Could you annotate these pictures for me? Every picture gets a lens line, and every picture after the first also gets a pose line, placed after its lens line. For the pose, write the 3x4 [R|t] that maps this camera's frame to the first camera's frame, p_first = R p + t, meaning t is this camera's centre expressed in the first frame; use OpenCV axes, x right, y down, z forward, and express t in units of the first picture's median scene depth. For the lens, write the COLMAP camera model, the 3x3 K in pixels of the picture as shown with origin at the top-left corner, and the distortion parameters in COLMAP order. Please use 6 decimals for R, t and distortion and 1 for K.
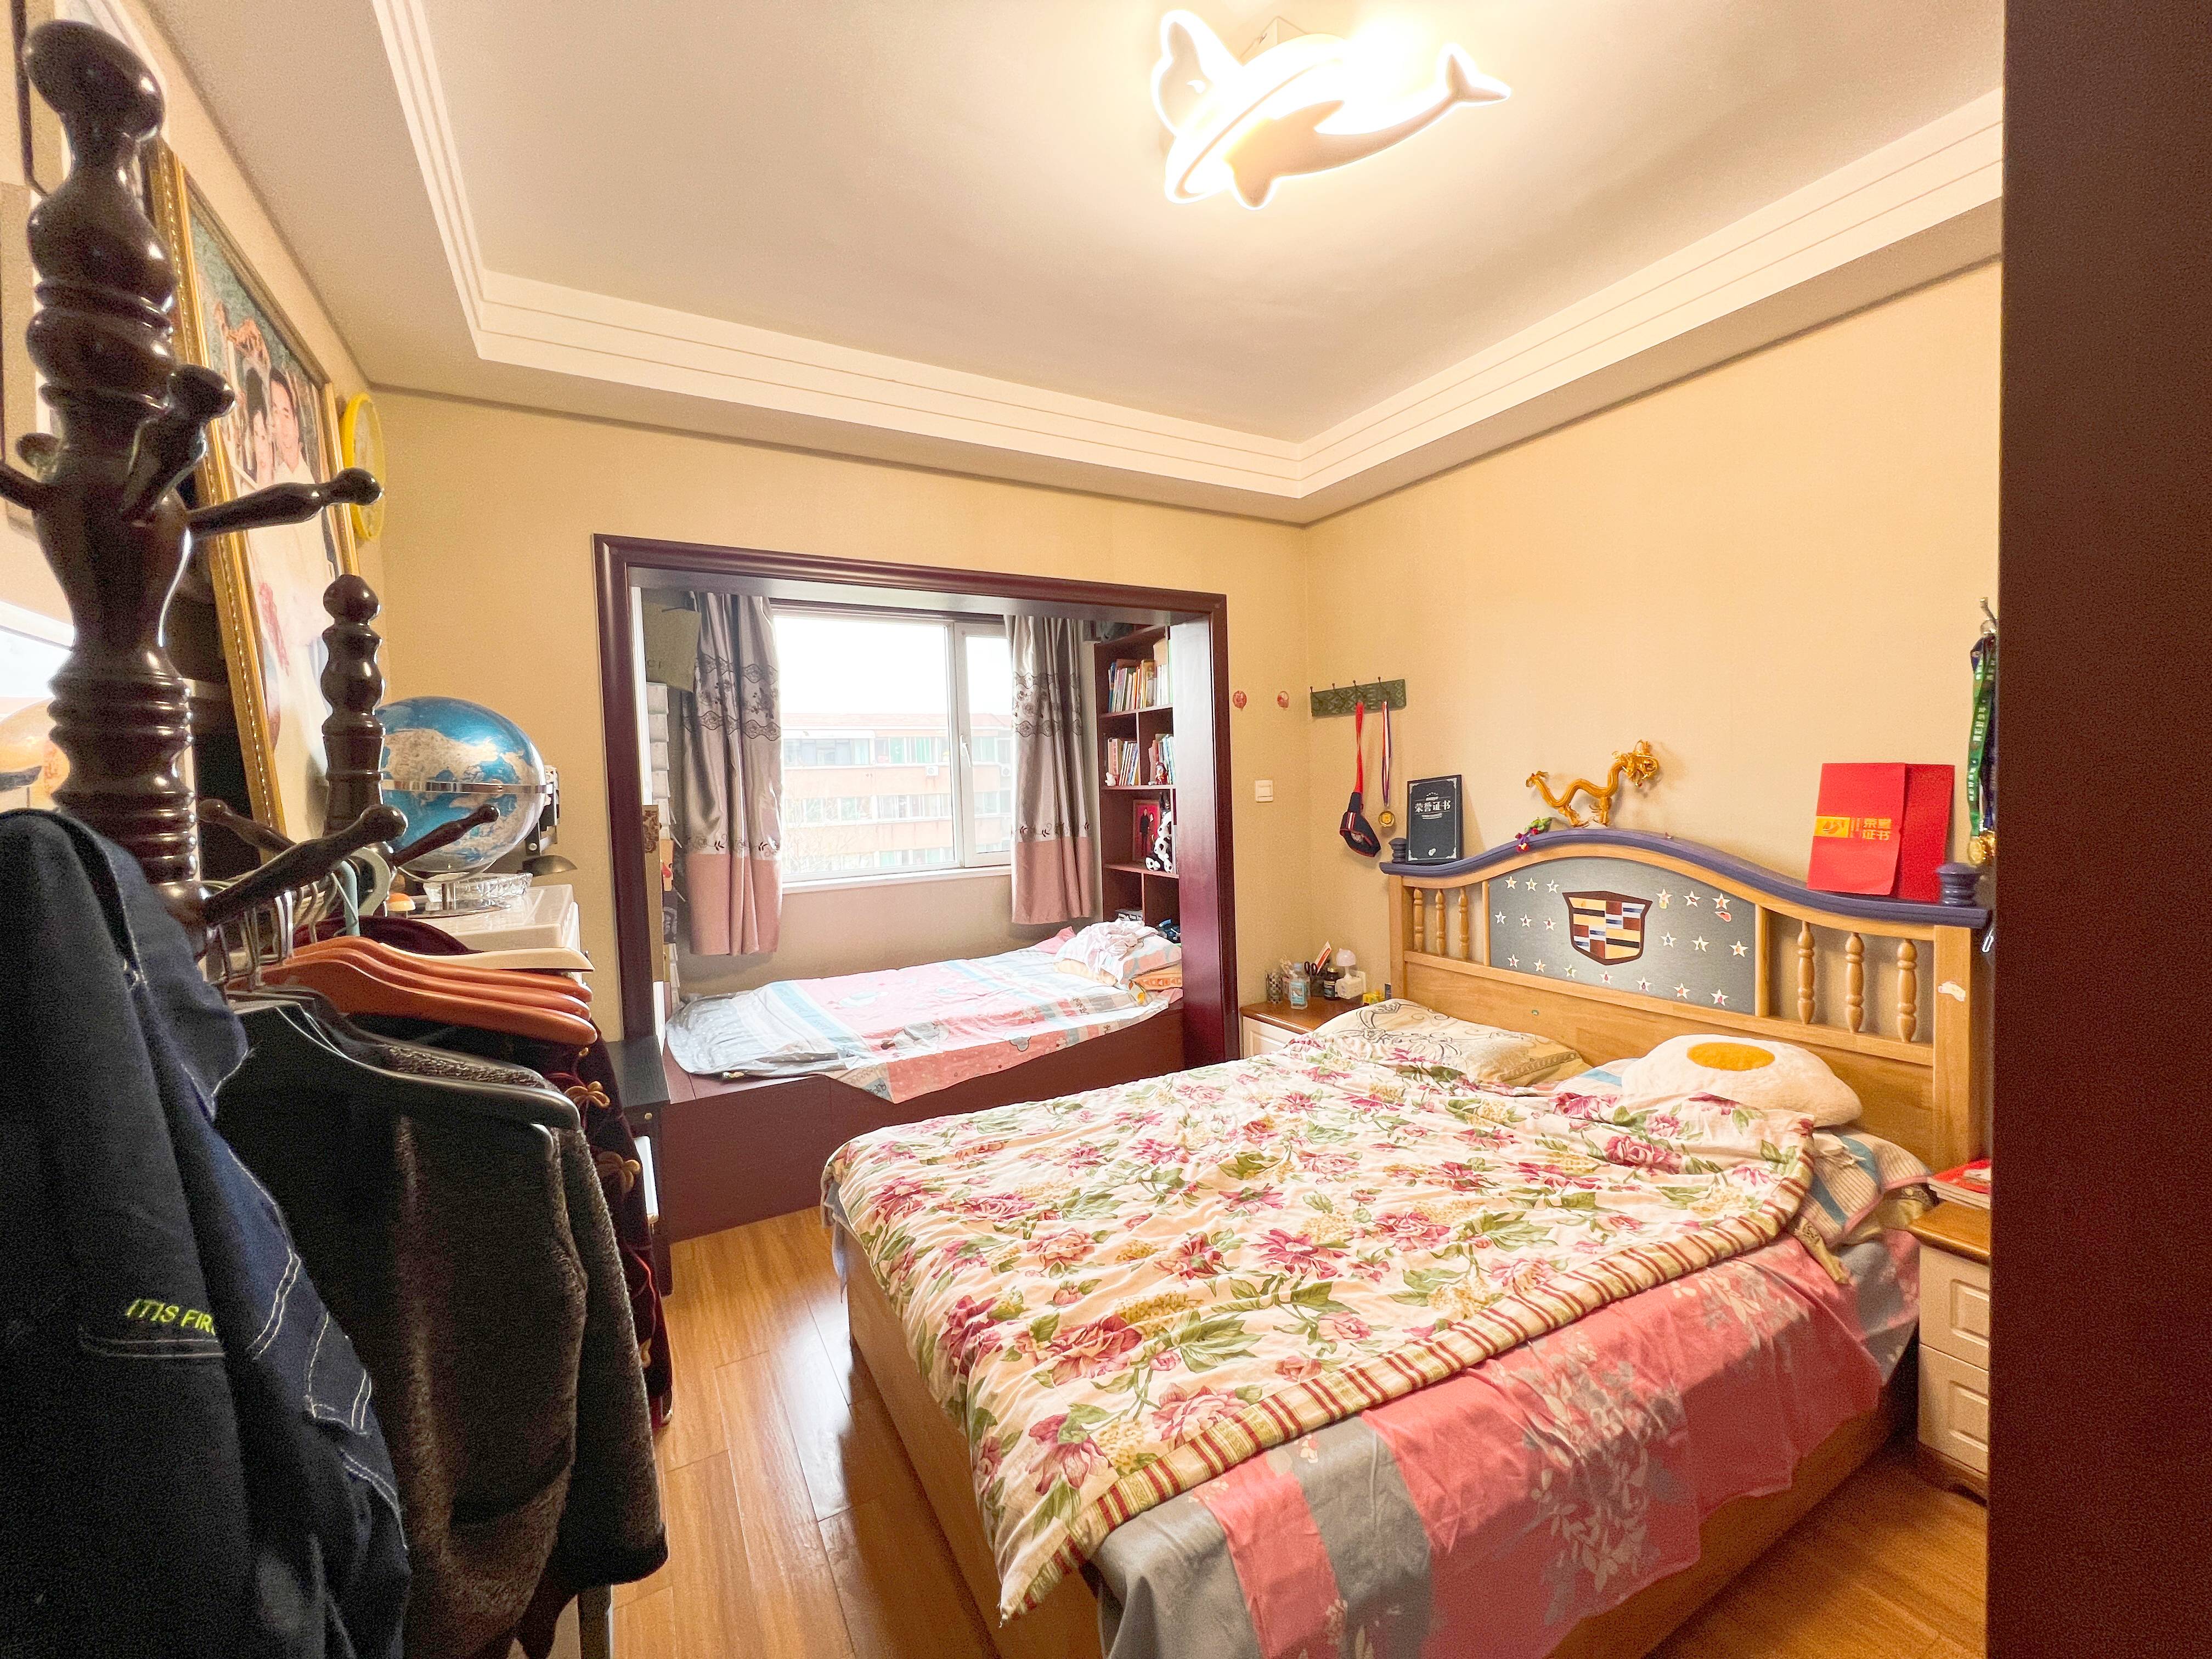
lens RADIAL K [[883.8, 0, 1107.2], [0, 883.8, 835.0], [0, 0, 1]] dist [0.002135, 0.001381]
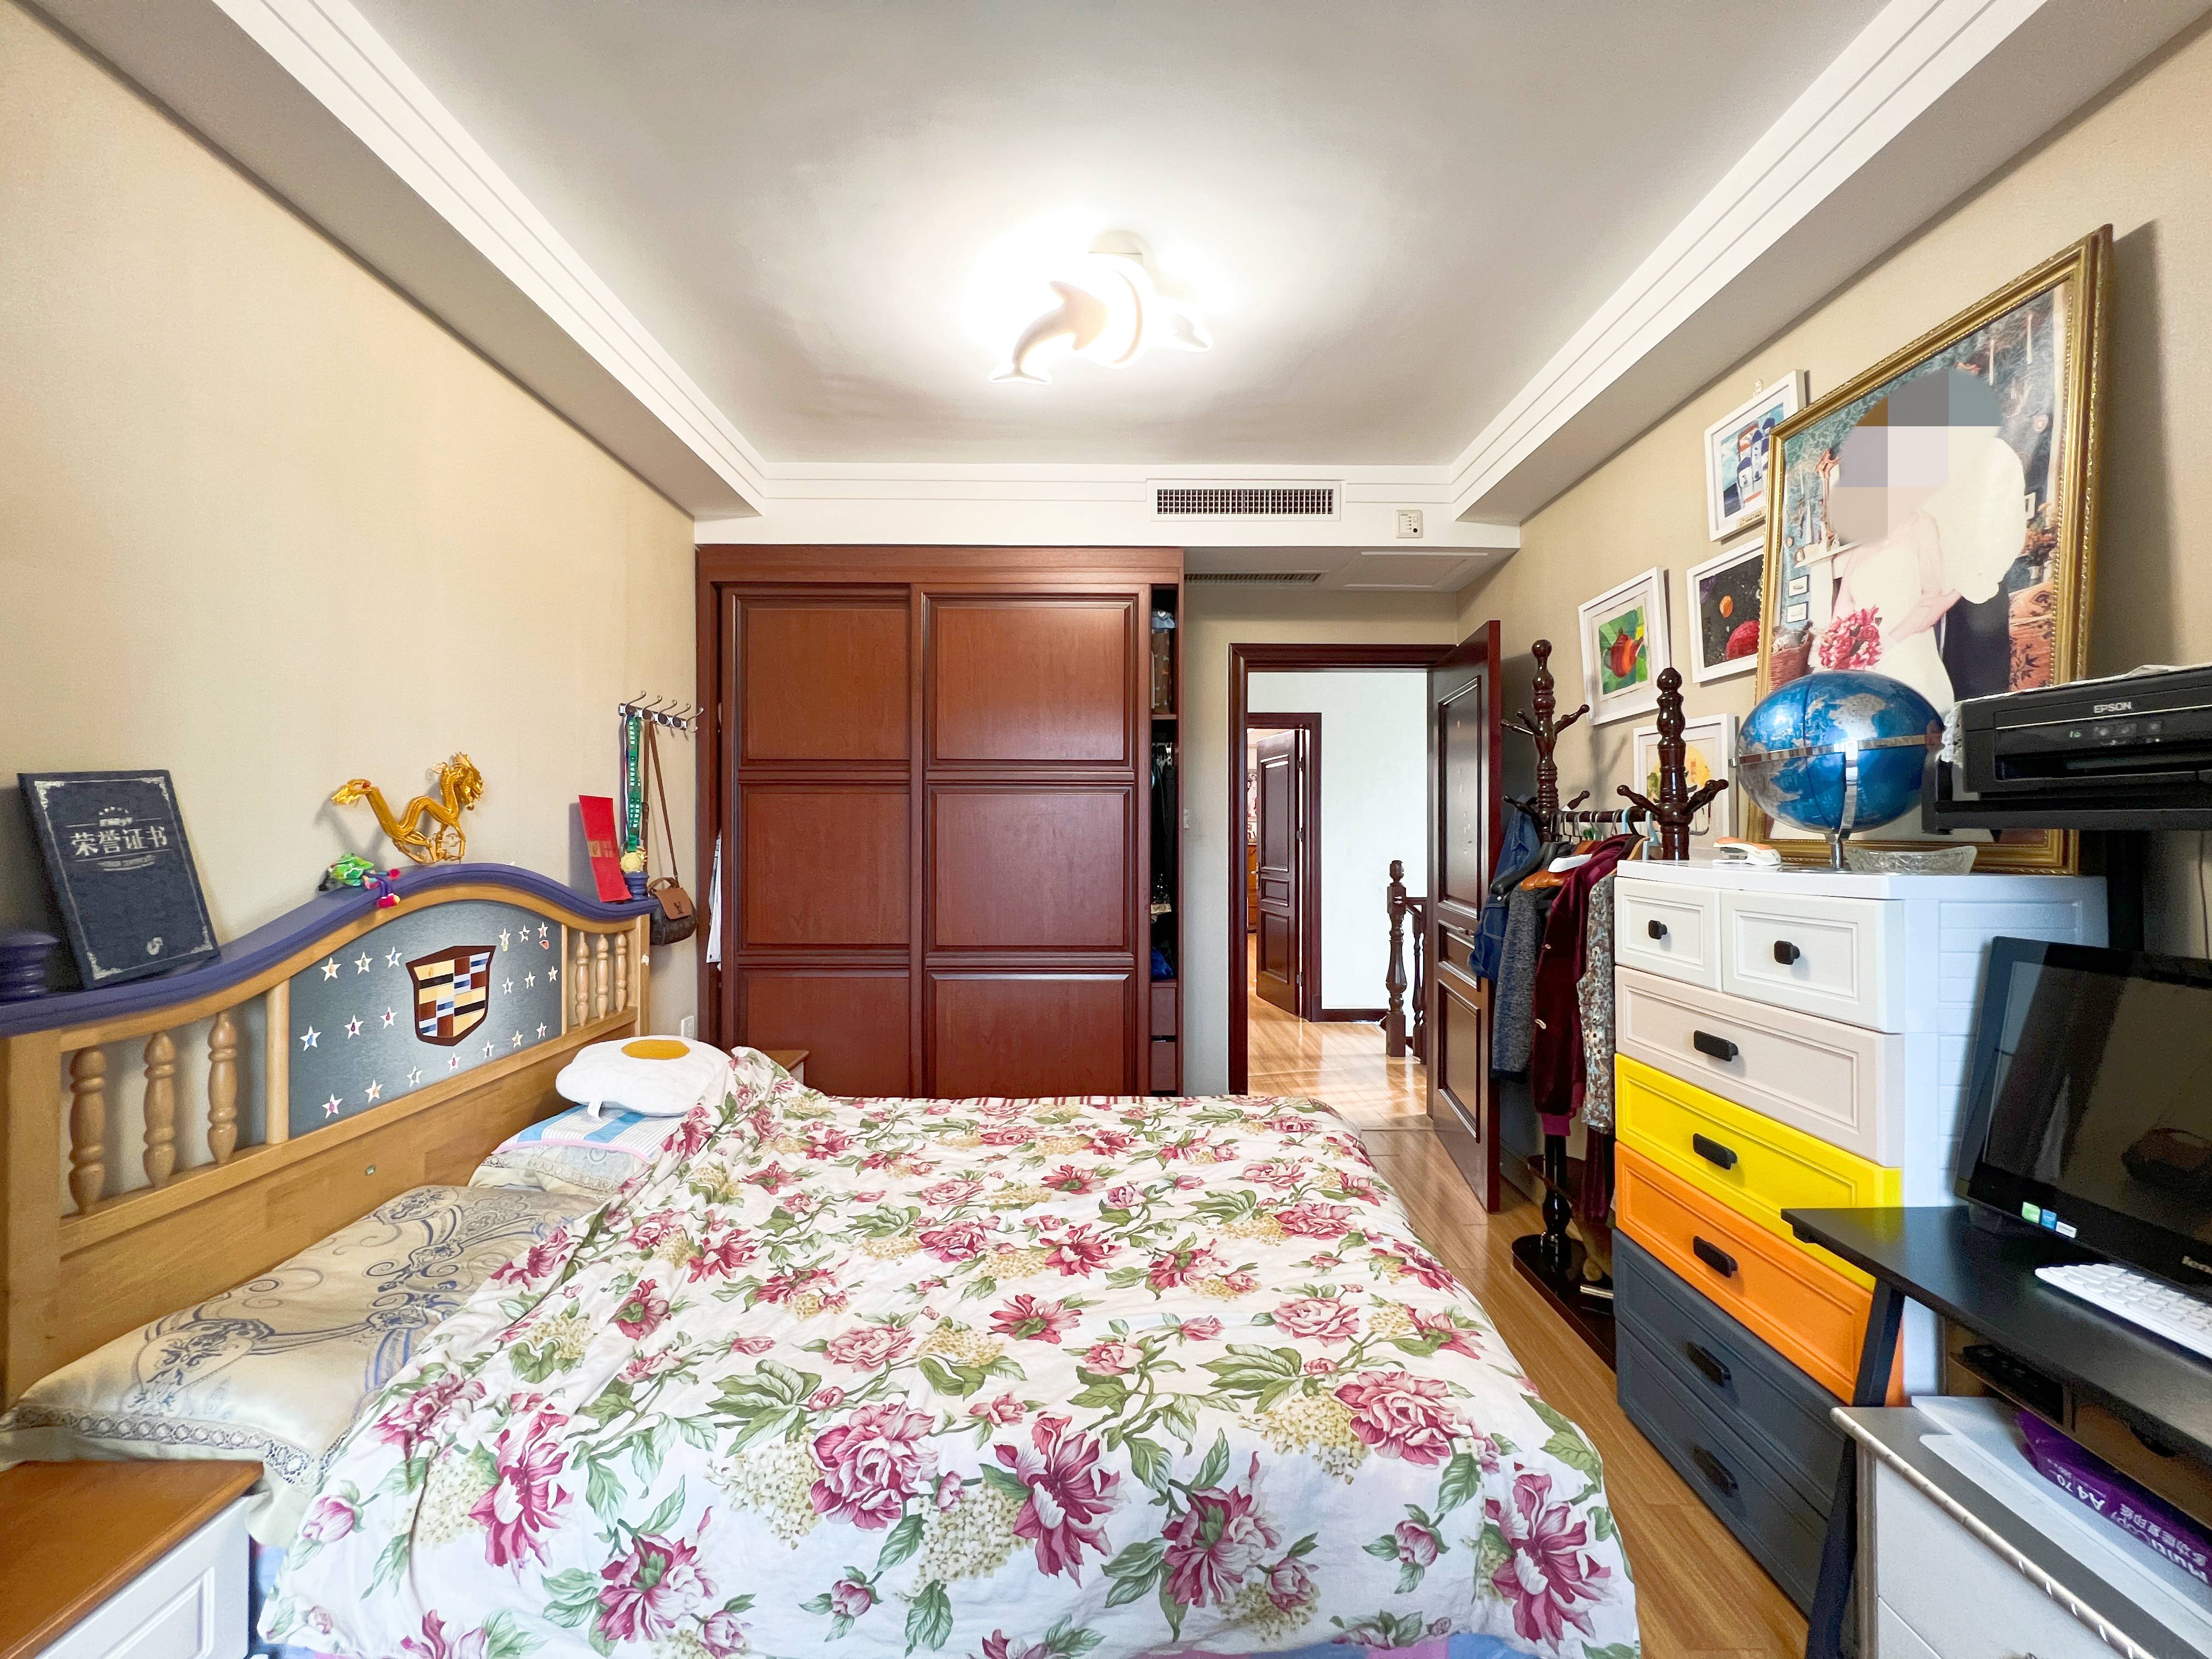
lens RADIAL K [[883.8, 0, 1110.5], [0, 883.8, 830.3], [0, 0, 1]] dist [0.002135, 0.001381]
pose [[-0.869984, 0.027118, 0.492333, -0.295549], [0.052604, 0.997893, 0.037991, -0.034337], [-0.490265, 0.058950, -0.869578, 1.367555]]
